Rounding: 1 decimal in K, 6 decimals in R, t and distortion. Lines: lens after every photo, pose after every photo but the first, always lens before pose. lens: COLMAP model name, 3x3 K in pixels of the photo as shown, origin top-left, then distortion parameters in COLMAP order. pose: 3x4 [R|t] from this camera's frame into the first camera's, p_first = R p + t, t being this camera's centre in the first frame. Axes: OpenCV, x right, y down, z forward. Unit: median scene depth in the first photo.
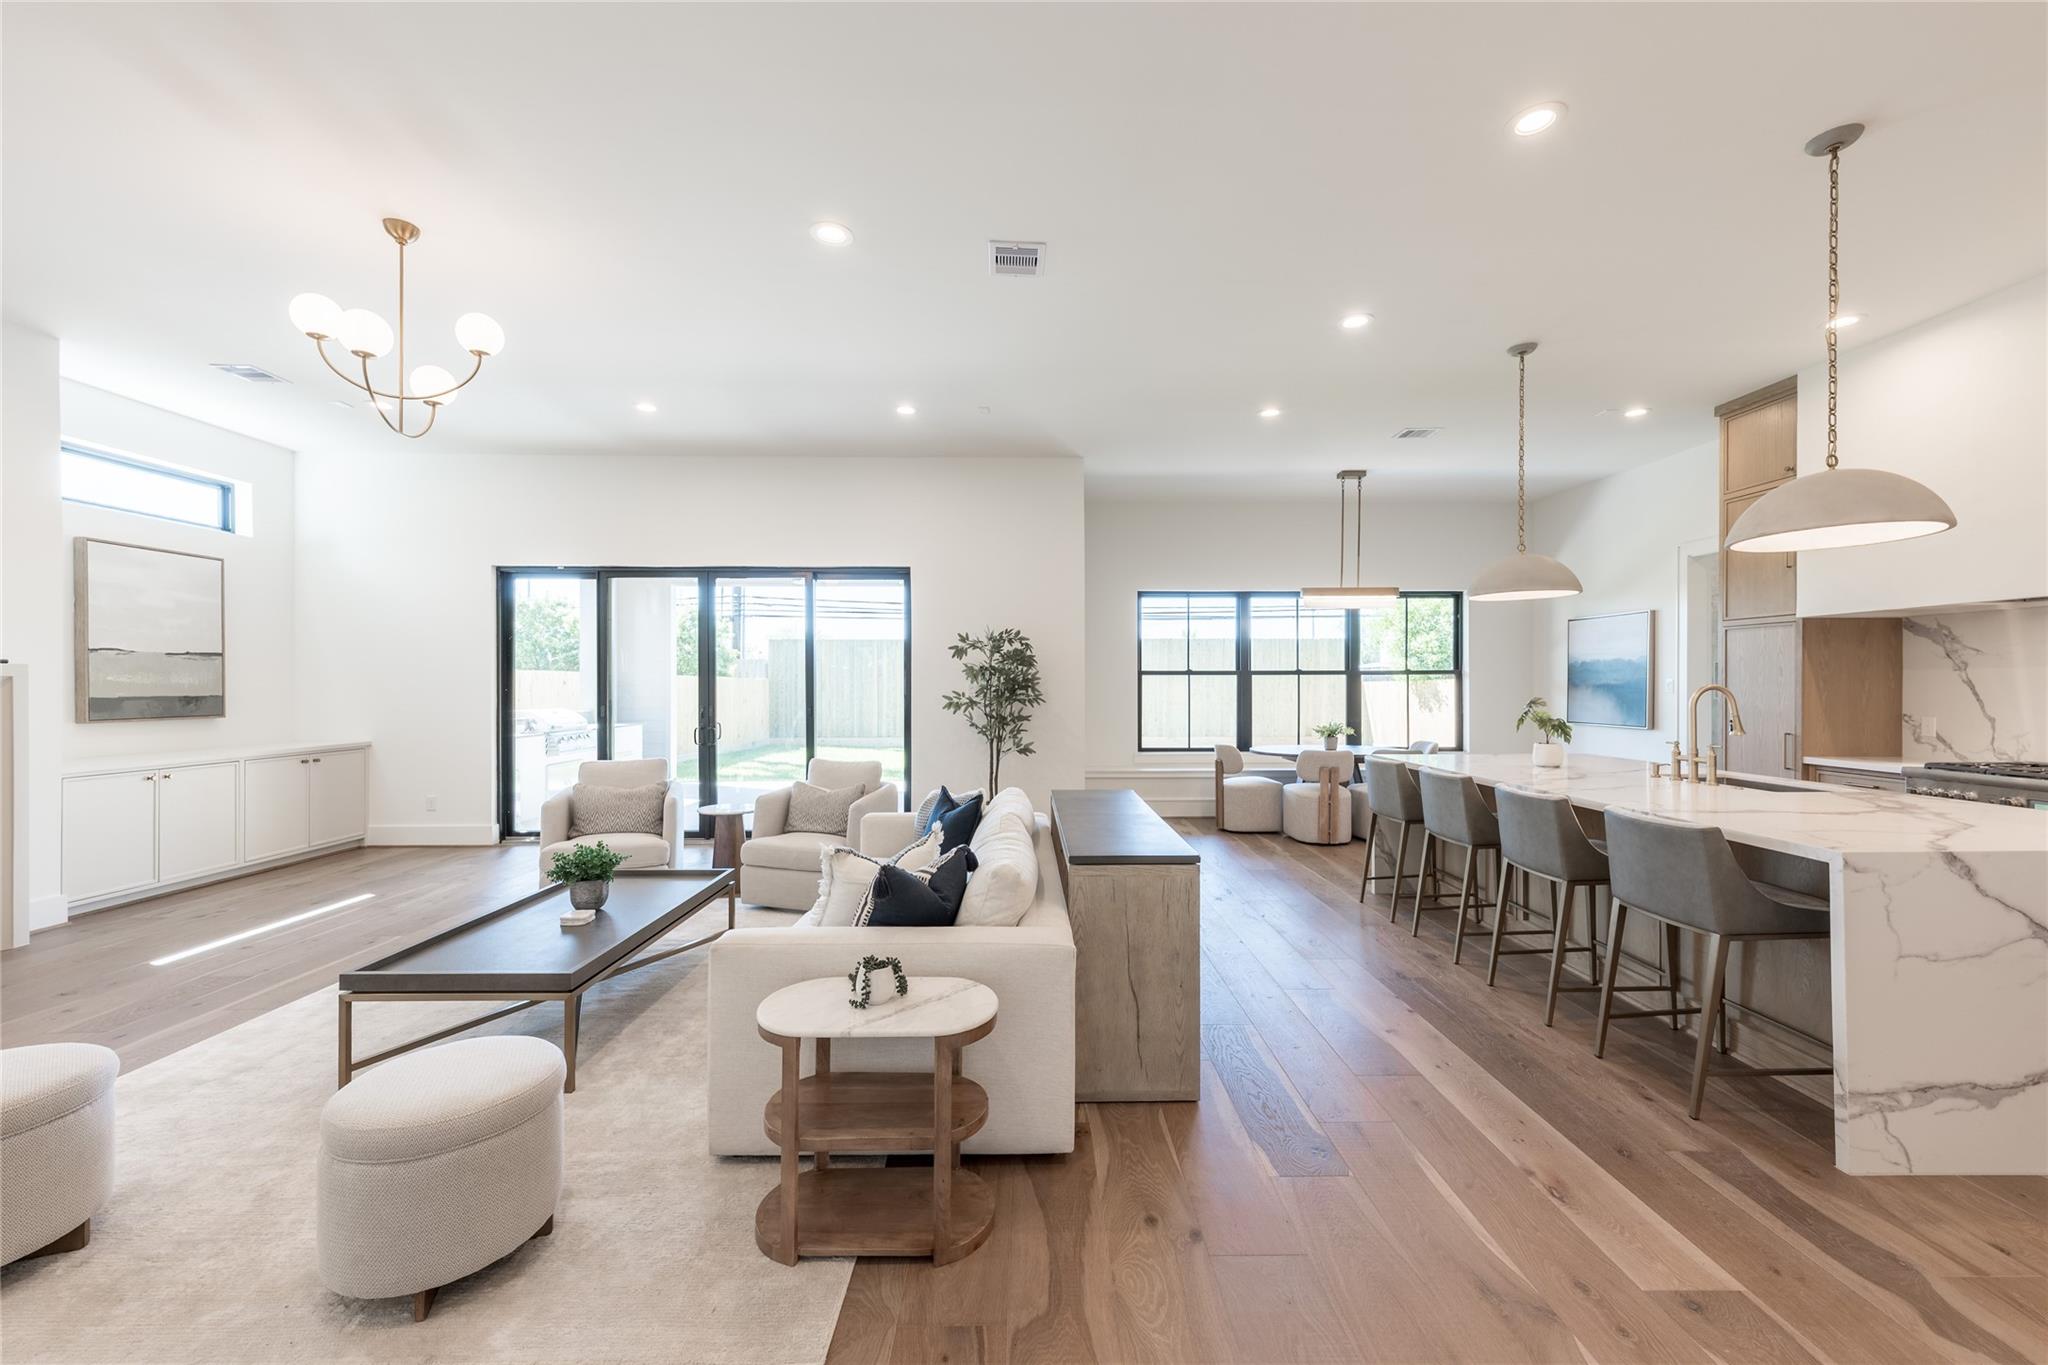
lens RADIAL K [[811.5, 0, 1034.8], [0, 811.5, 678.9], [0, 0, 1]] dist [-0.001159, 0.000040]
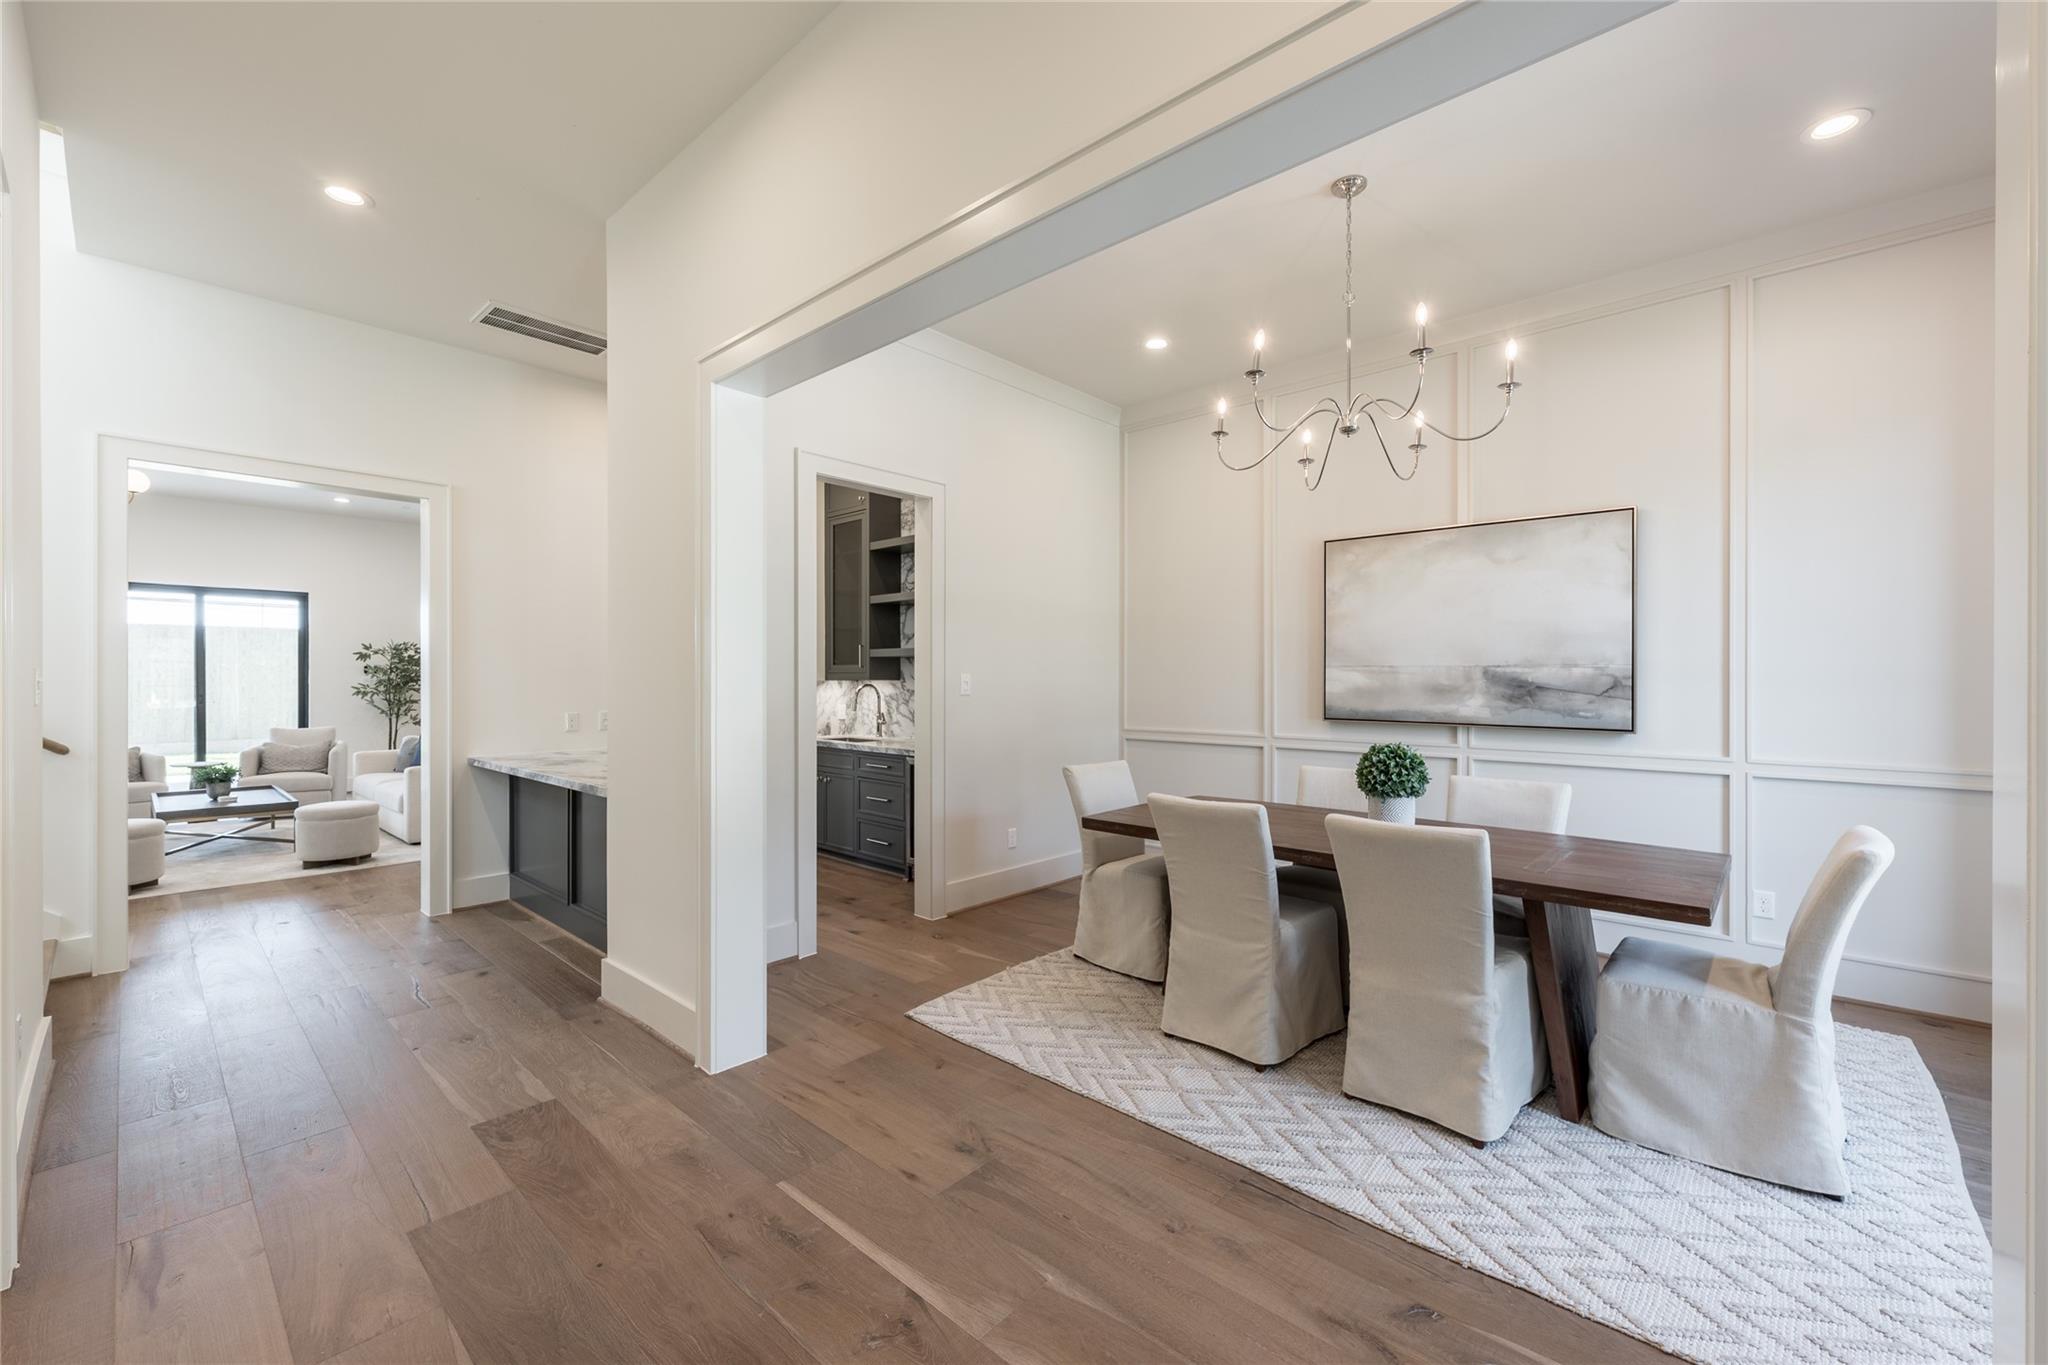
lens RADIAL K [[820.1, 0, 1046.2], [0, 820.1, 681.2], [0, 0, 1]] dist [-0.000404, 0.000148]
pose [[0.675300, -0.001923, 0.737541, -0.353108], [-0.004398, 0.999968, 0.006634, -0.003763], [-0.737530, -0.007723, 0.675270, -0.906120]]
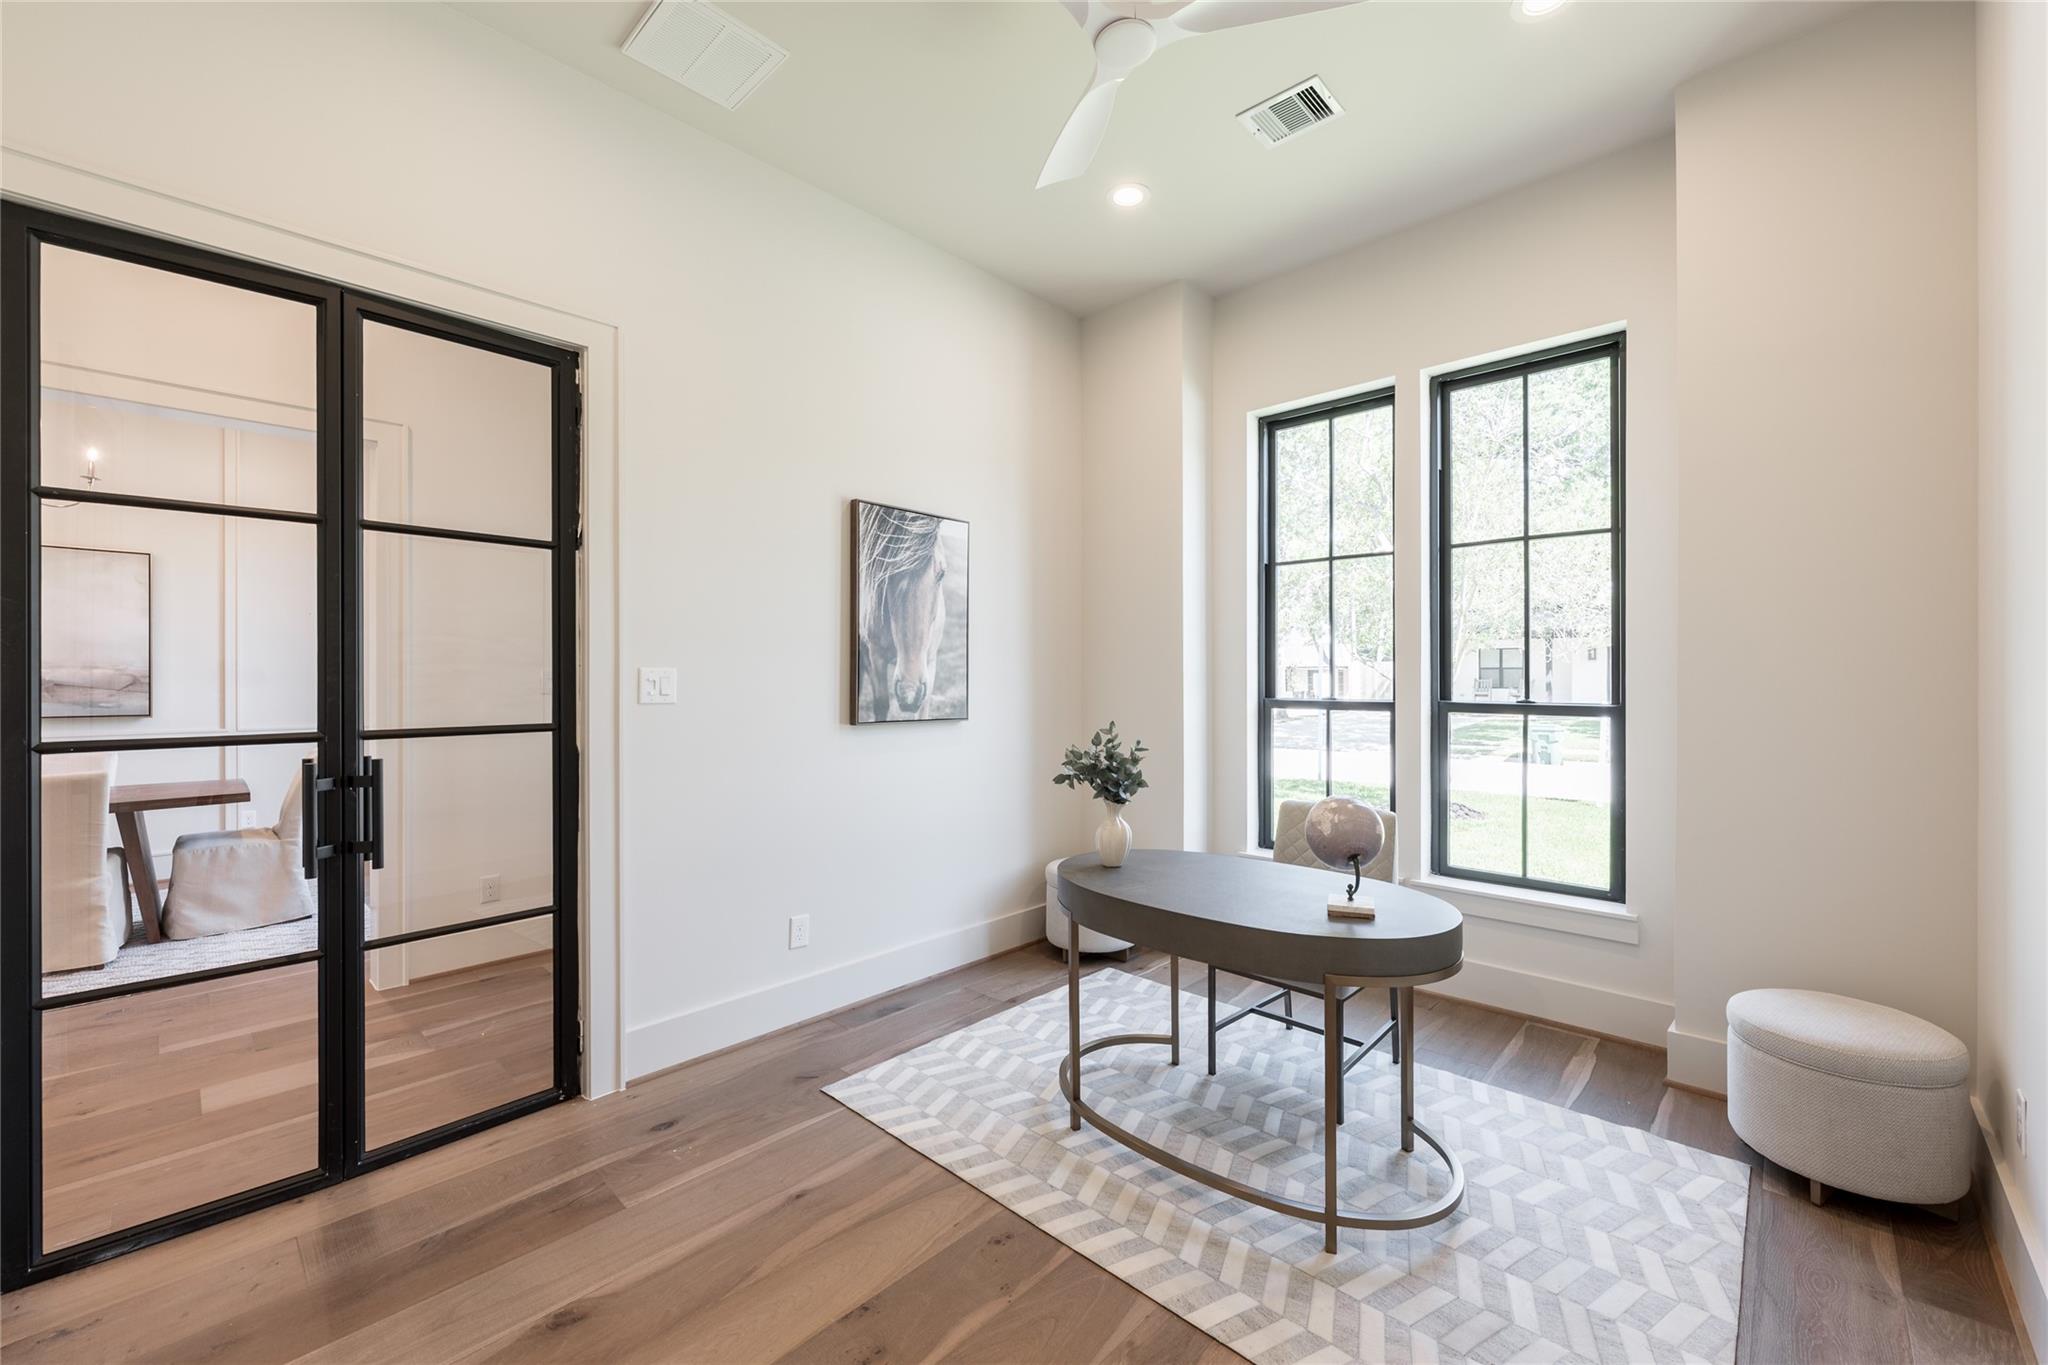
lens RADIAL K [[811.5, 0, 1034.8], [0, 811.5, 678.9], [0, 0, 1]] dist [-0.001159, 0.000040]
pose [[-0.717762, 0.000762, 0.696288, -0.834062], [-0.000427, 0.999999, -0.001535, -0.001162], [-0.696288, -0.001399, -0.717761, -0.852577]]
